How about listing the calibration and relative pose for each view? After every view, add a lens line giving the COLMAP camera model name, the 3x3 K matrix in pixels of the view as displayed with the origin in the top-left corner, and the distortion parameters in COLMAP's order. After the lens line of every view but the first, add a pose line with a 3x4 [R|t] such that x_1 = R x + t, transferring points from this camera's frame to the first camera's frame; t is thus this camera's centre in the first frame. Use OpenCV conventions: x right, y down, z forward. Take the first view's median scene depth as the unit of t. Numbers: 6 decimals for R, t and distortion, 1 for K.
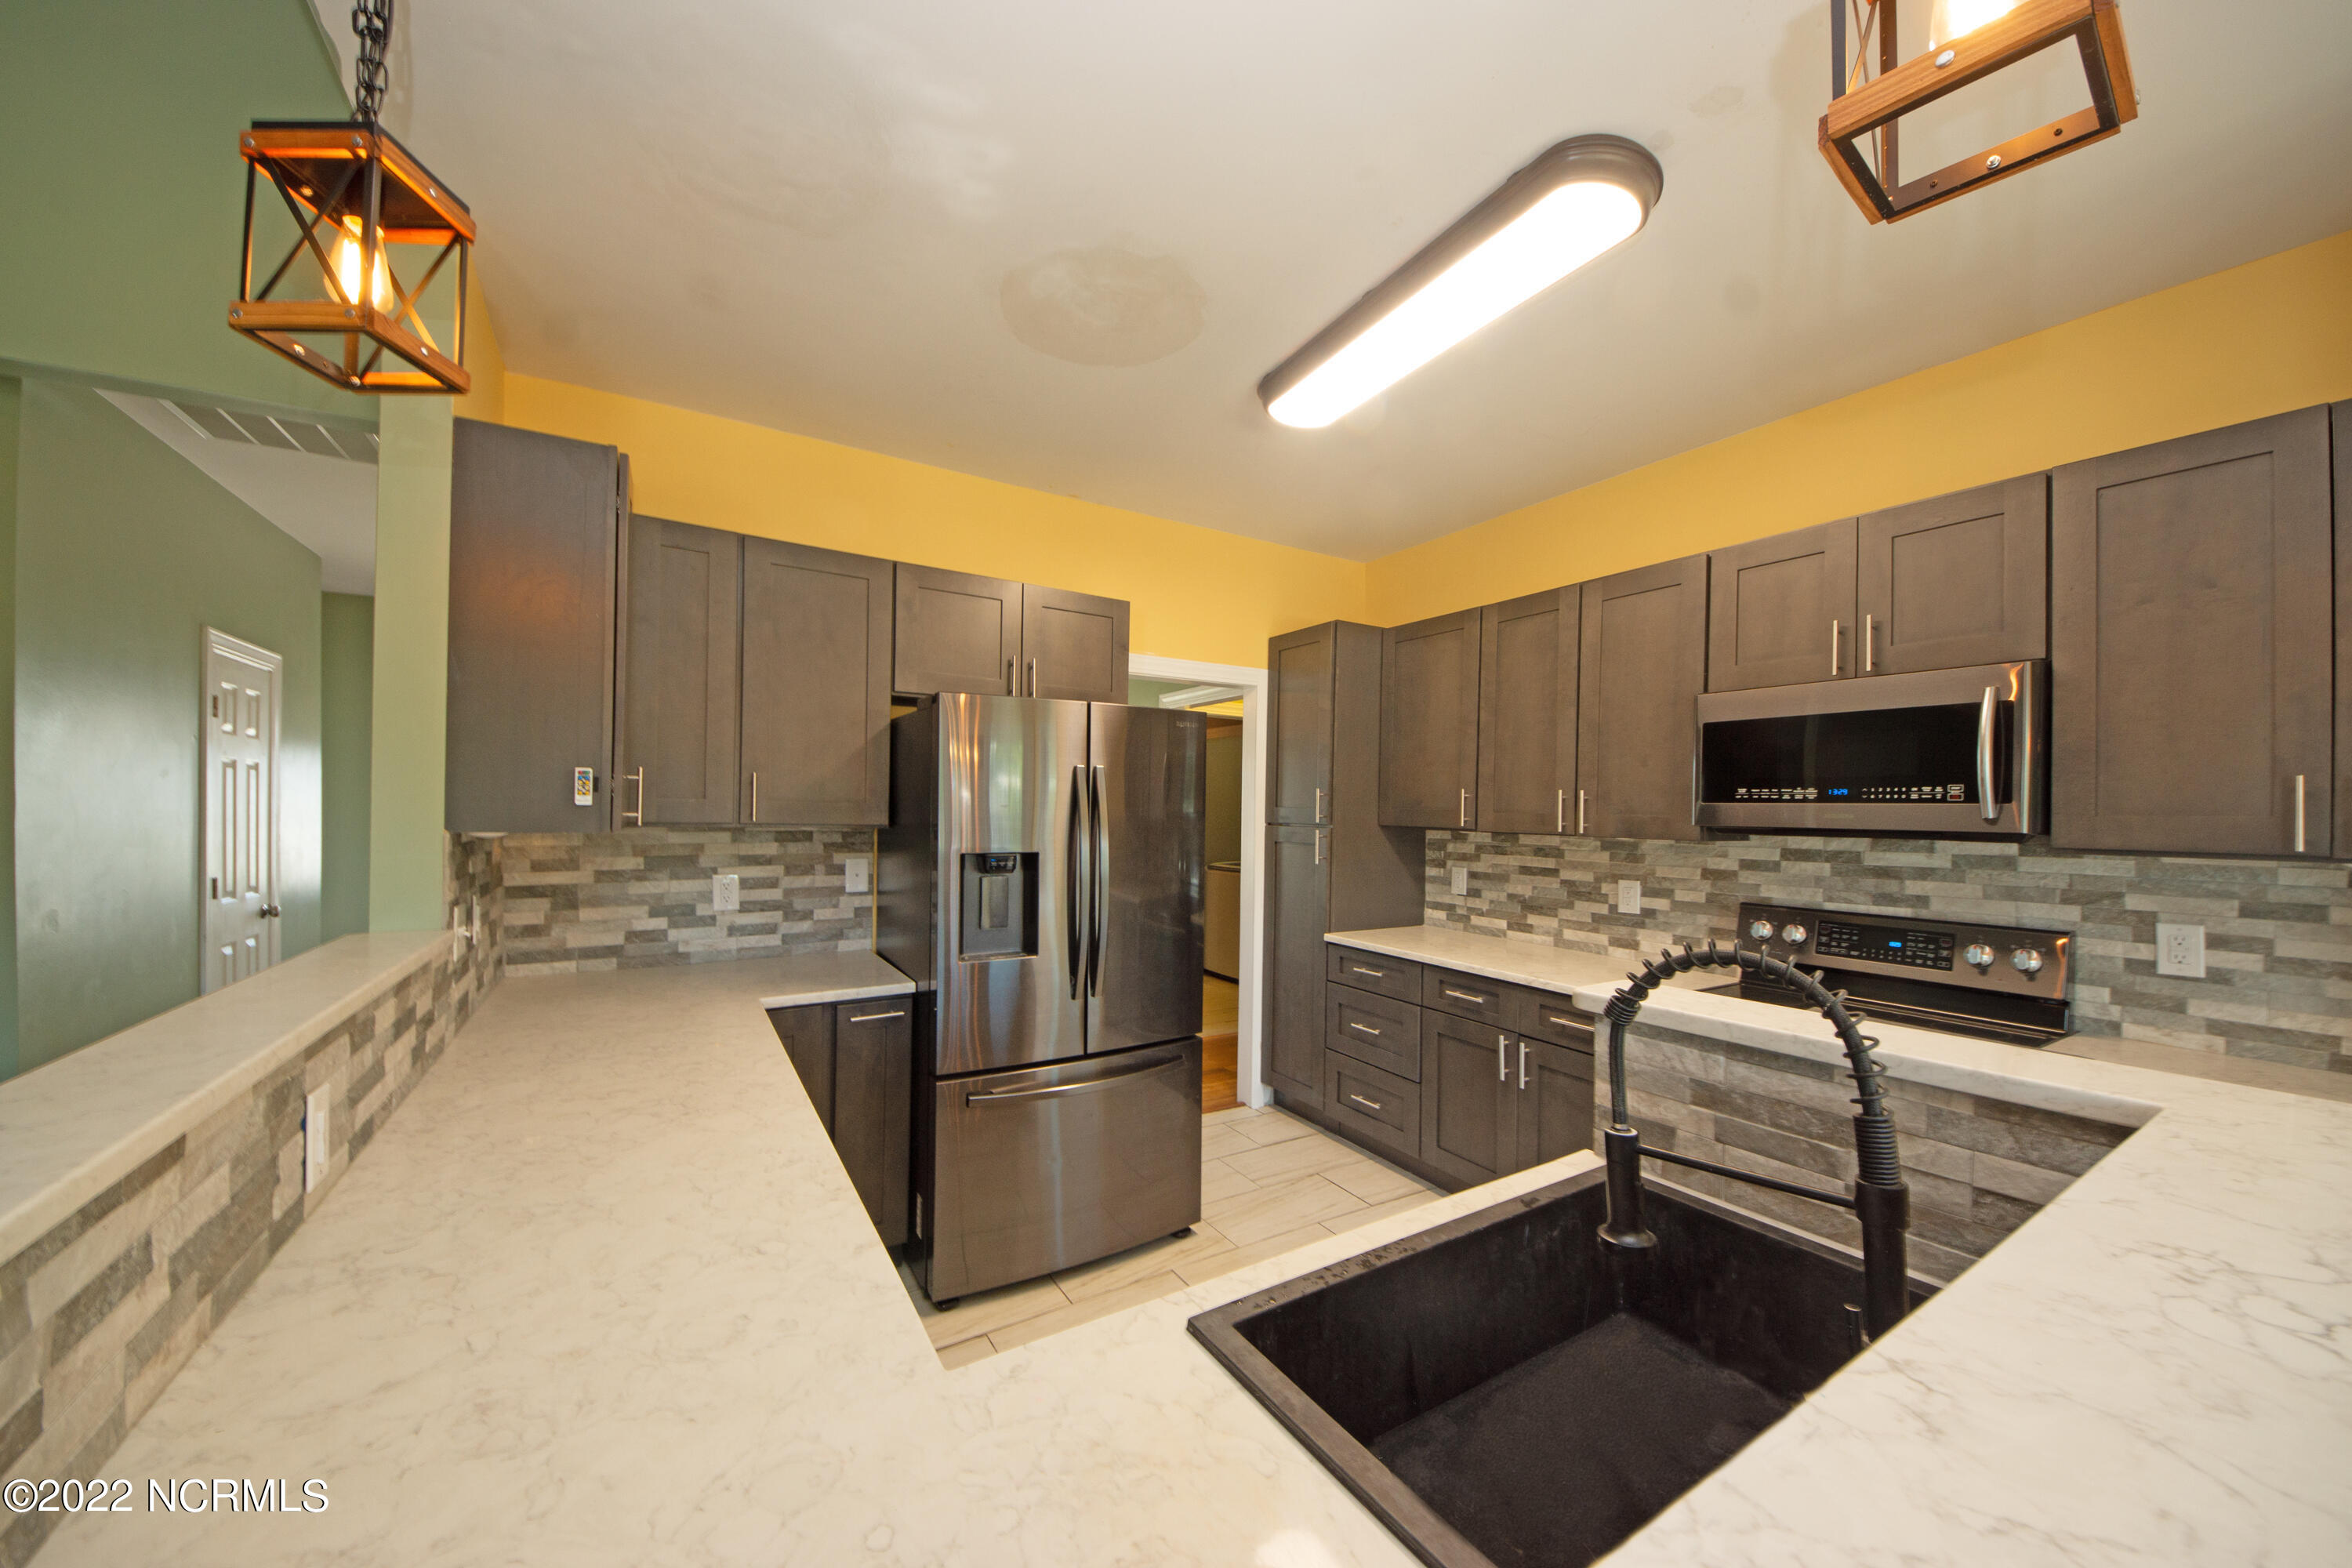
lens RADIAL K [[832.0, 0, 1163.5], [0, 832.0, 811.4], [0, 0, 1]] dist [0.016120, -0.010797]
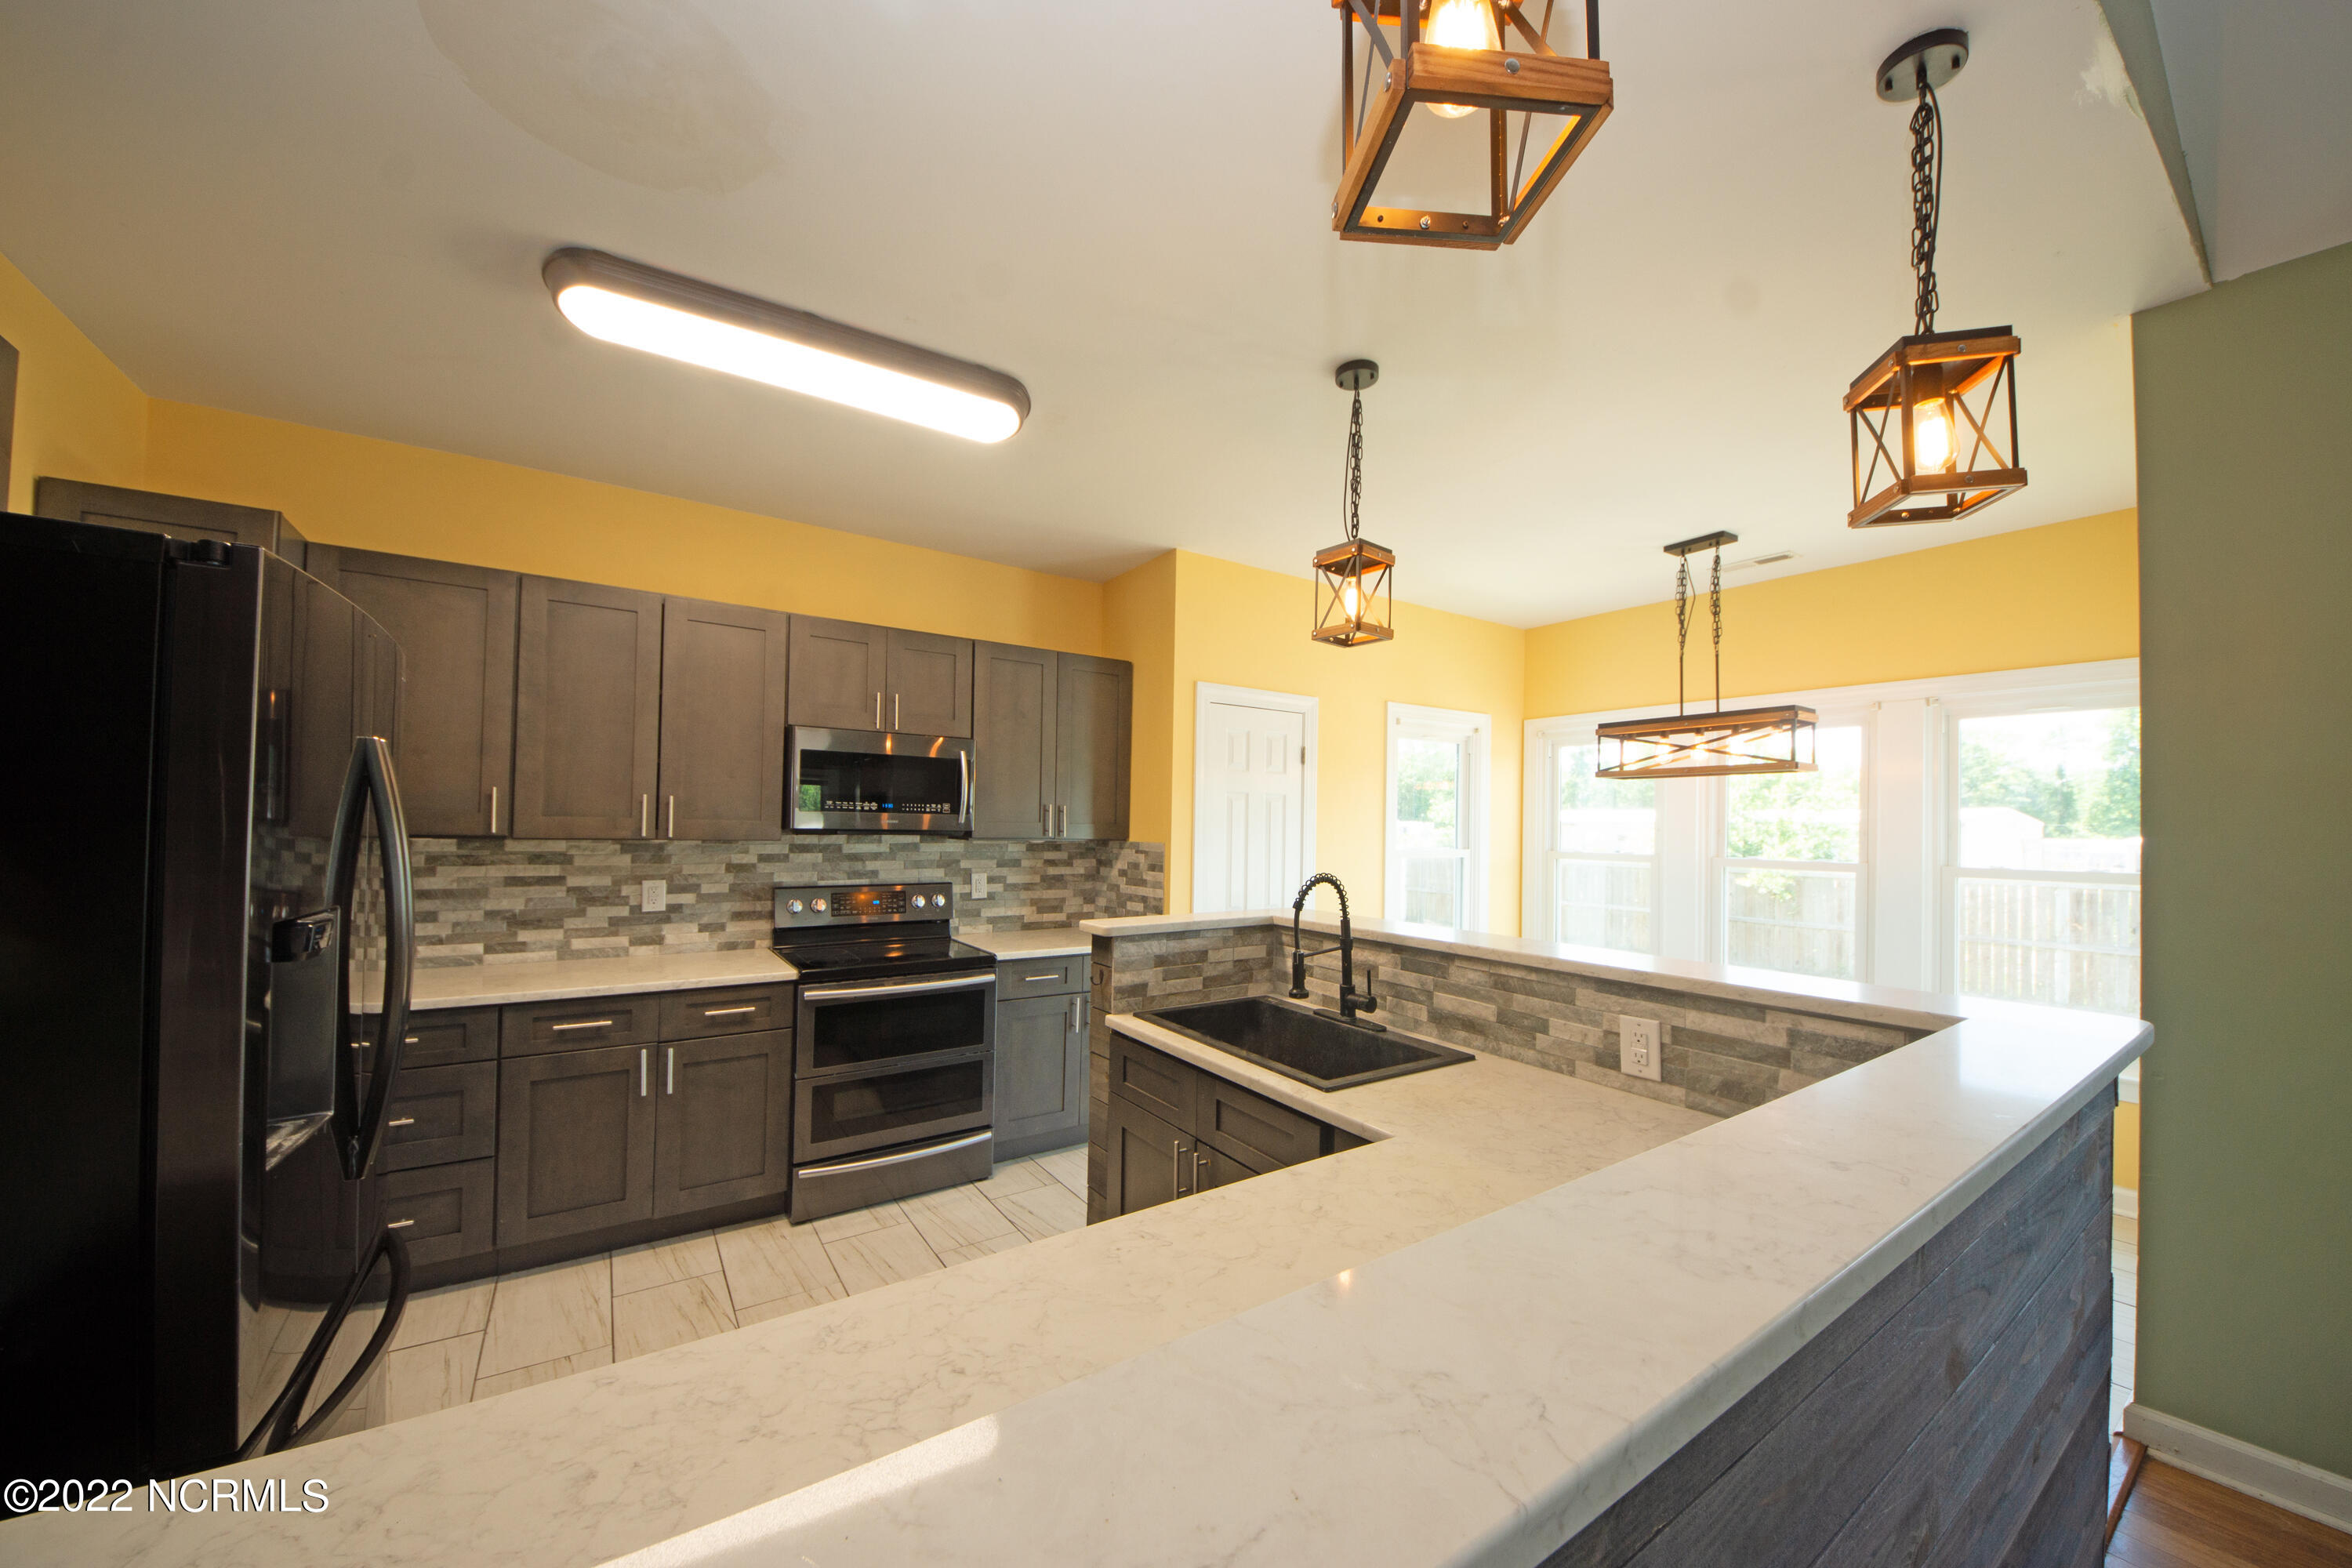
lens RADIAL K [[841.1, 0, 1157.9], [0, 841.1, 811.8], [0, 0, 1]] dist [0.032923, -0.018957]
pose [[-0.047292, -0.000386, 0.998881, -0.617112], [-0.015140, 0.999885, -0.000331, -0.015119], [-0.998766, -0.015139, -0.047292, 0.467867]]
